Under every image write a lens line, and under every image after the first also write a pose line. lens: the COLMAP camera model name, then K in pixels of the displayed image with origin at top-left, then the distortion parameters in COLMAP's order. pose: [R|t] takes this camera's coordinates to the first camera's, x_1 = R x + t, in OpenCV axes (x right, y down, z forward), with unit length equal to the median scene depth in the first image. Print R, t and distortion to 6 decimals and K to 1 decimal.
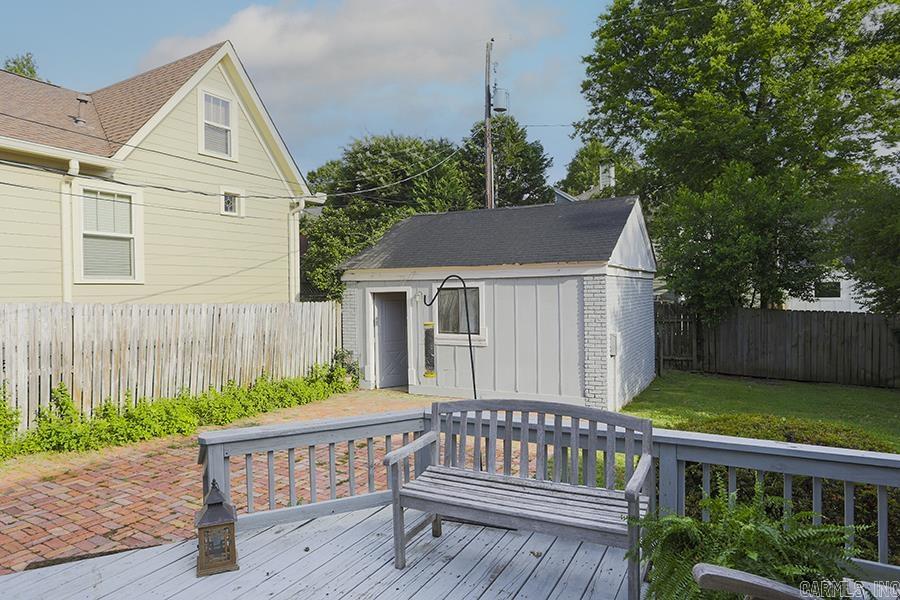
lens RADIAL K [[586.6, 0, 451.3], [0, 586.6, 291.7], [0, 0, 1]] dist [-0.001706, 0.000735]
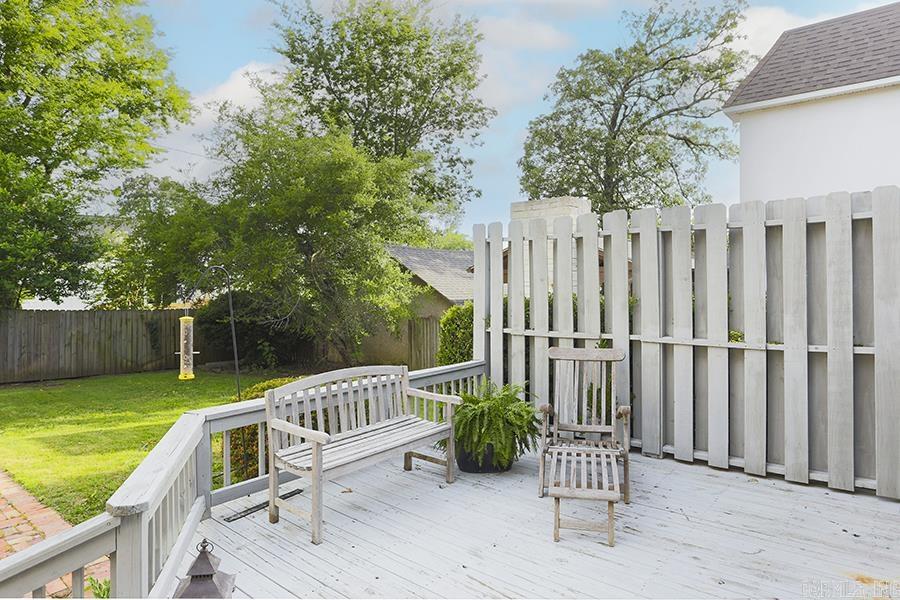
lens RADIAL K [[586.6, 0, 449.9], [0, 586.6, 297.9], [0, 0, 1]] dist [-0.001706, 0.000735]
pose [[0.154266, -0.010939, 0.987969, -0.332709], [0.011447, 0.999891, 0.009283, 0.008524], [-0.987963, 0.009877, 0.154374, 0.186414]]
